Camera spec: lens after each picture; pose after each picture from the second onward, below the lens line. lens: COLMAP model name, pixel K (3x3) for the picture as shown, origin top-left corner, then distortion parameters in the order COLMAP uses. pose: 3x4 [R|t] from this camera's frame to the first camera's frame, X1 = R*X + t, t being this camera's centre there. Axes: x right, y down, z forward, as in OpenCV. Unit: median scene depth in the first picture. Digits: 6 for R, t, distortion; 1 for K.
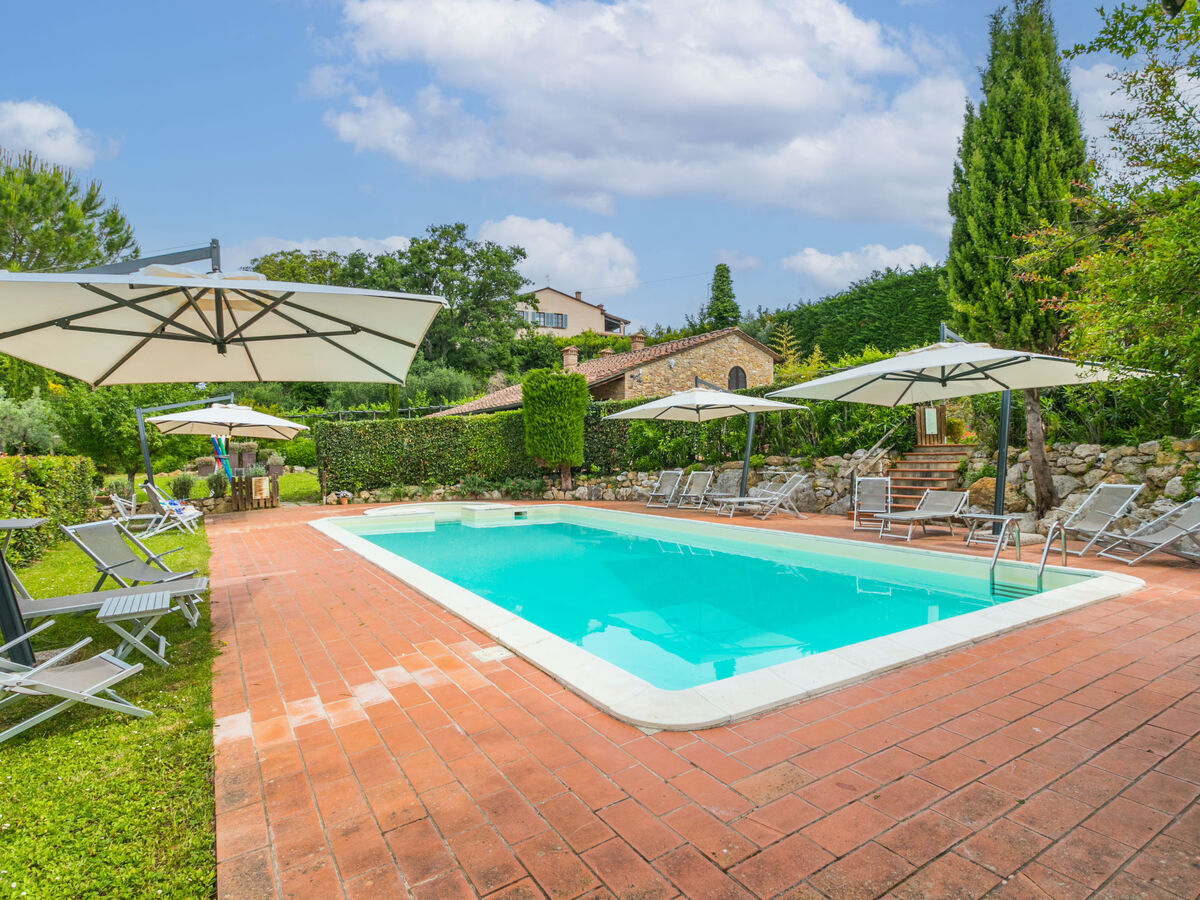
lens RADIAL K [[627.3, 0, 598.0], [0, 627.3, 450.2], [0, 0, 1]] dist [0.003038, 0.000382]
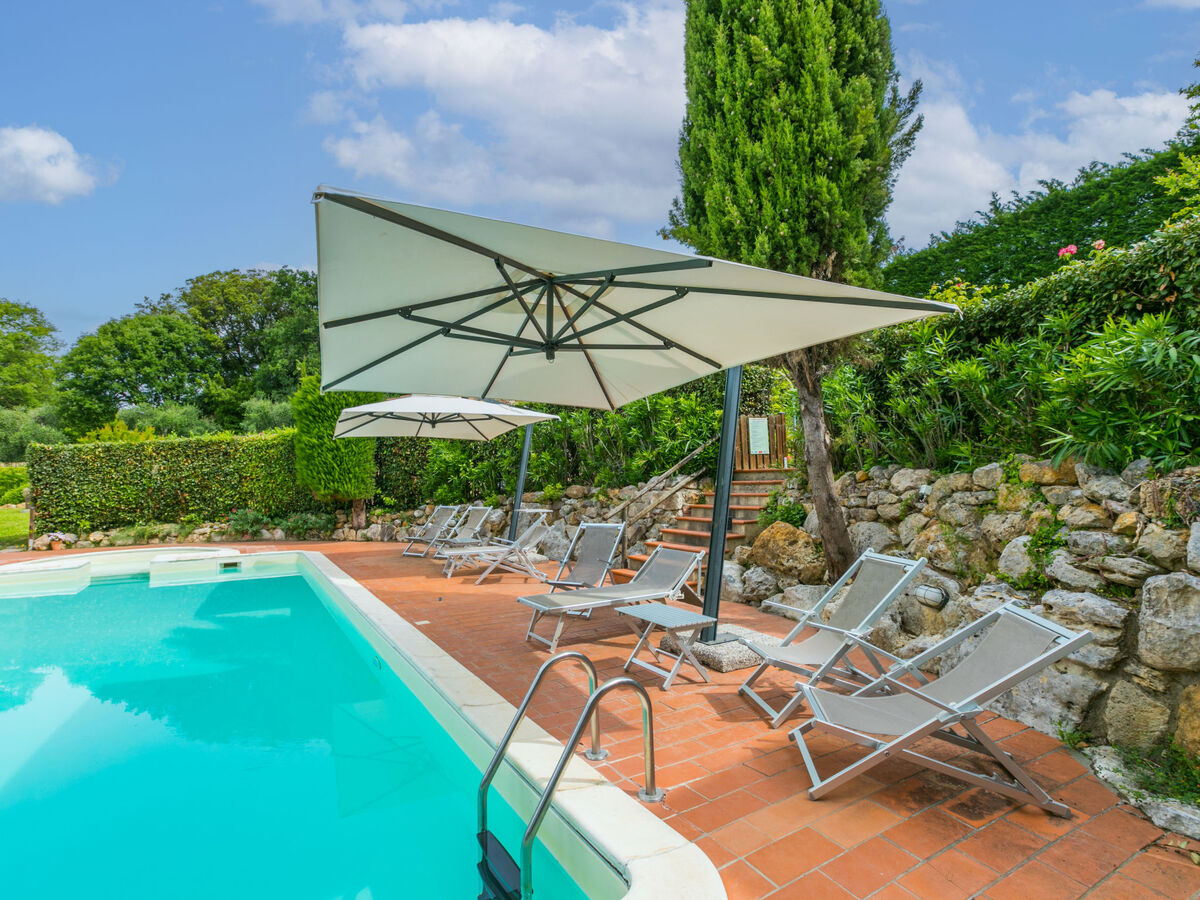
lens RADIAL K [[605.9, 0, 600.0], [0, 605.9, 450.0], [0, 0, 1]] dist [0.005338, -0.001511]
pose [[0.999774, -0.008158, -0.019617, 0.357986], [0.007415, 0.999264, -0.037623, -0.005796], [0.019910, 0.037469, 0.999099, 0.308025]]
